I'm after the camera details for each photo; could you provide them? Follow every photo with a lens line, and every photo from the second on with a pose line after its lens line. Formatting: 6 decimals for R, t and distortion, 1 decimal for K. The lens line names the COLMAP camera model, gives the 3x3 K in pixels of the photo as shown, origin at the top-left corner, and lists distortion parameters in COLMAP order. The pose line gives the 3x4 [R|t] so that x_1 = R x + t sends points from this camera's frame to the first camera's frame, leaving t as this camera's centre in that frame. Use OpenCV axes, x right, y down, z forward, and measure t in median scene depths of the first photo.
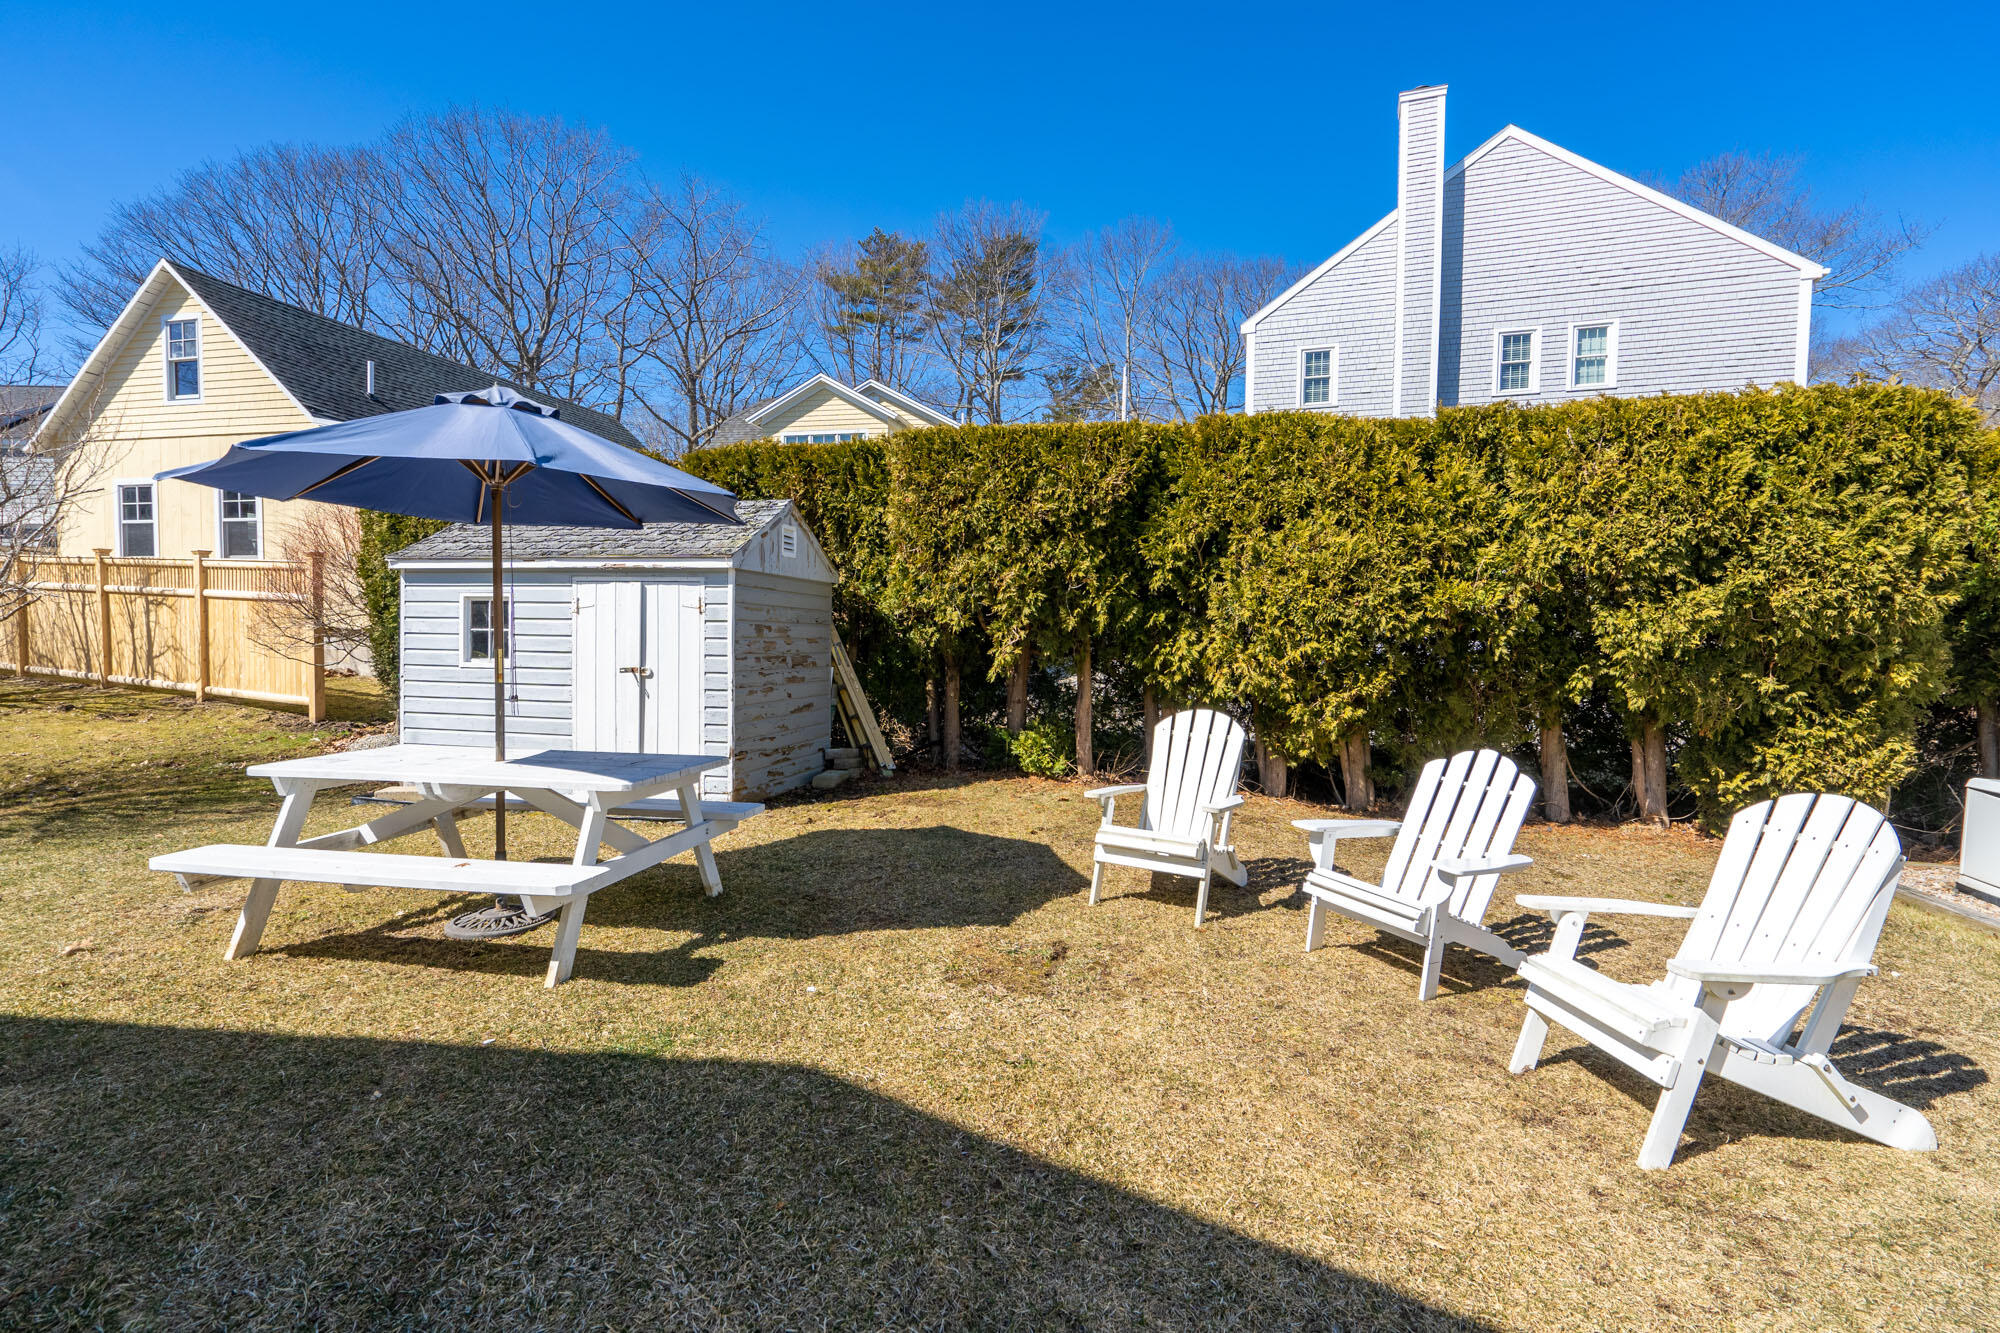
lens RADIAL K [[909.6, 0, 1004.3], [0, 909.6, 663.0], [0, 0, 1]] dist [0.000809, 0.000280]
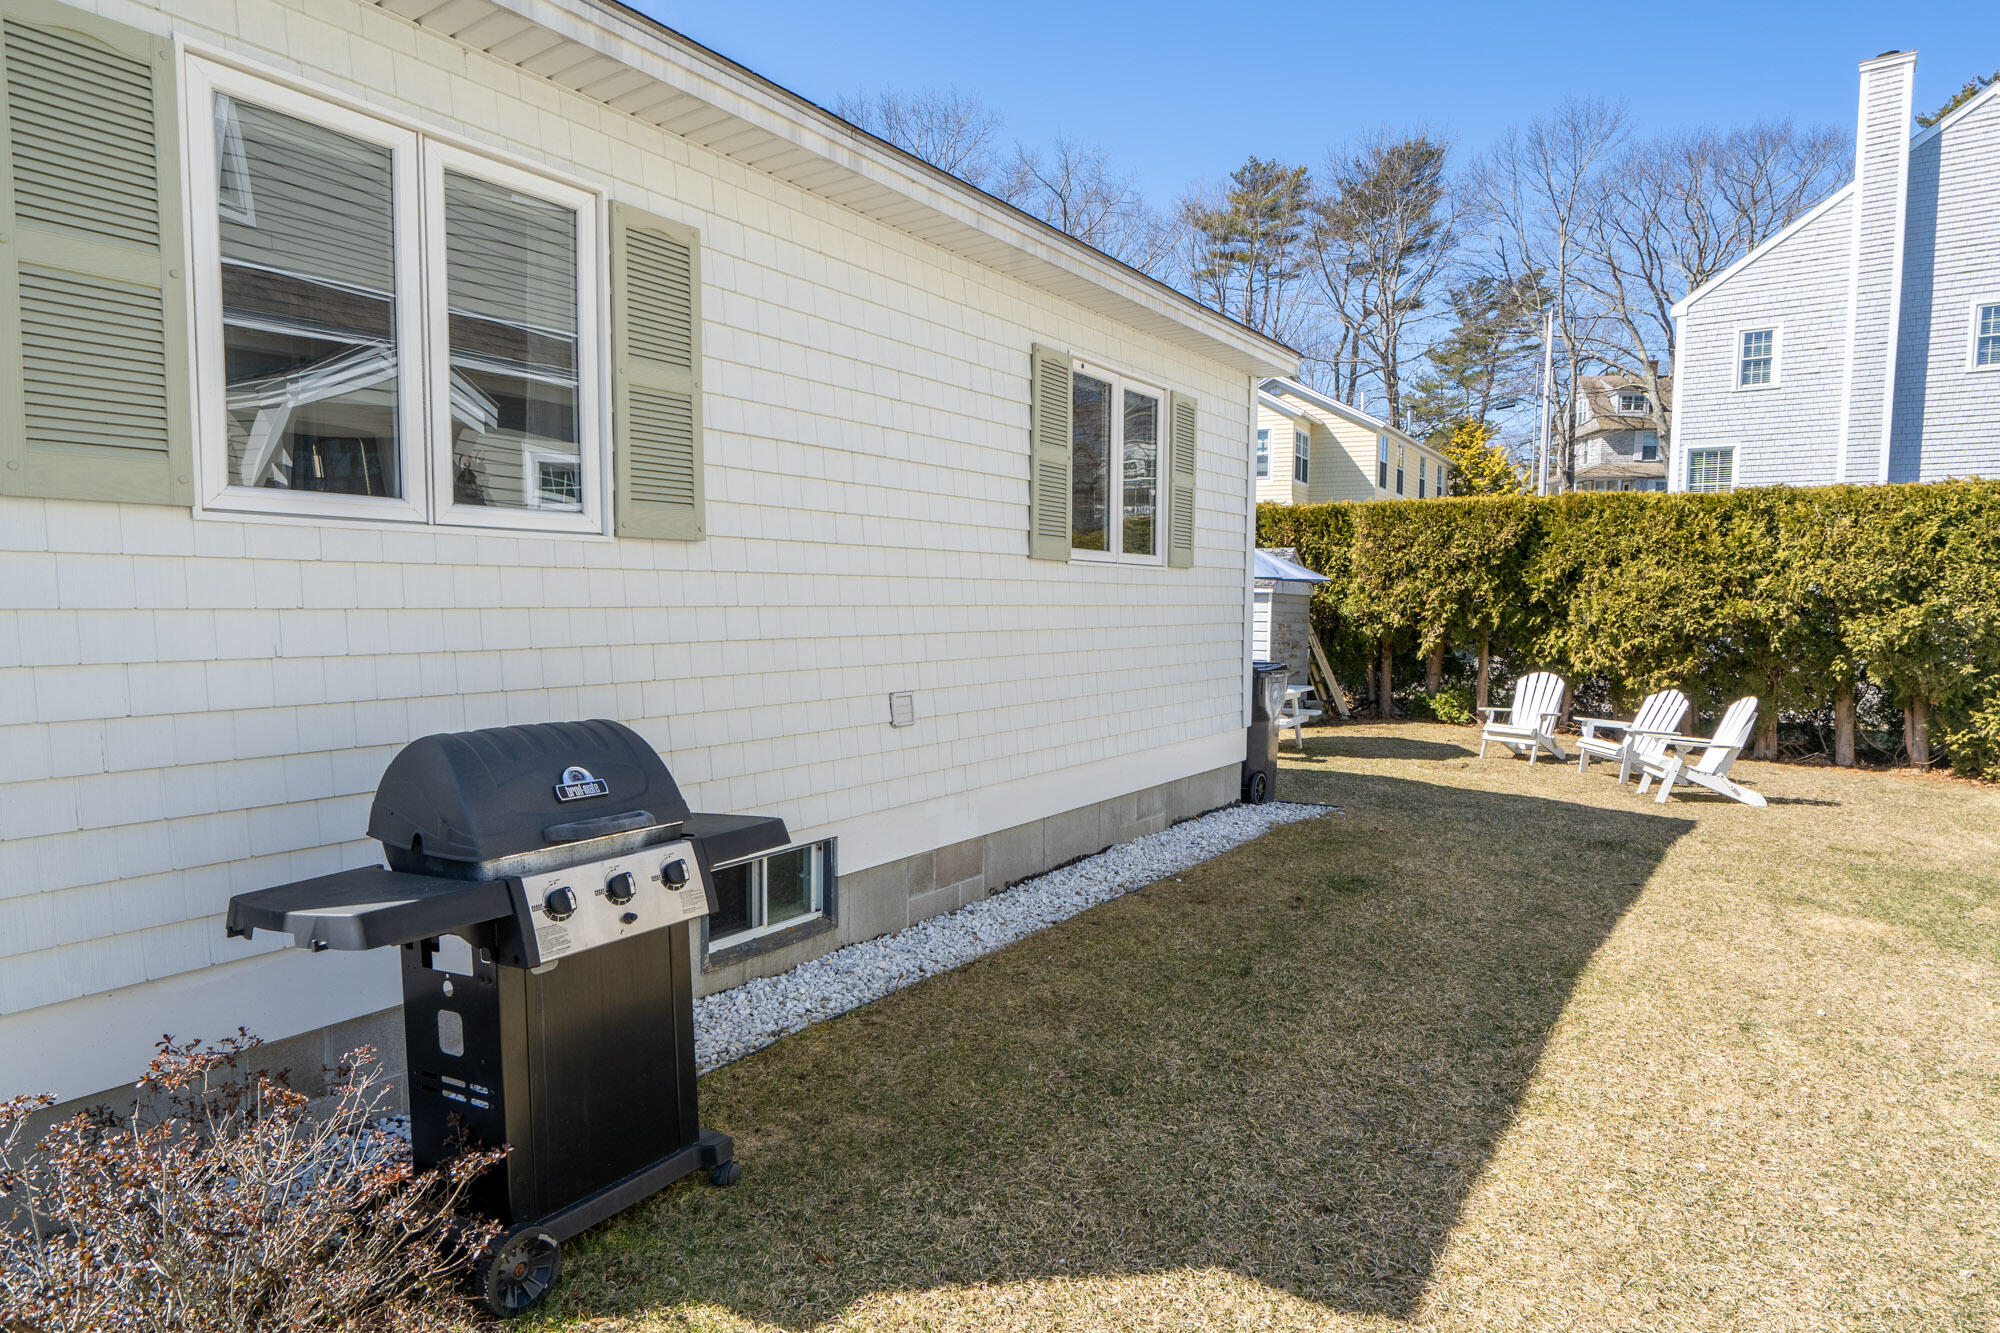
lens RADIAL K [[1159.9, 0, 997.5], [0, 1159.9, 669.4], [0, 0, 1]] dist [0.005026, 0.002654]
pose [[0.949662, 0.020794, -0.312586, -0.083793], [-0.014462, 0.999641, 0.022562, 0.002743], [0.312943, -0.016906, 0.949621, -1.201883]]
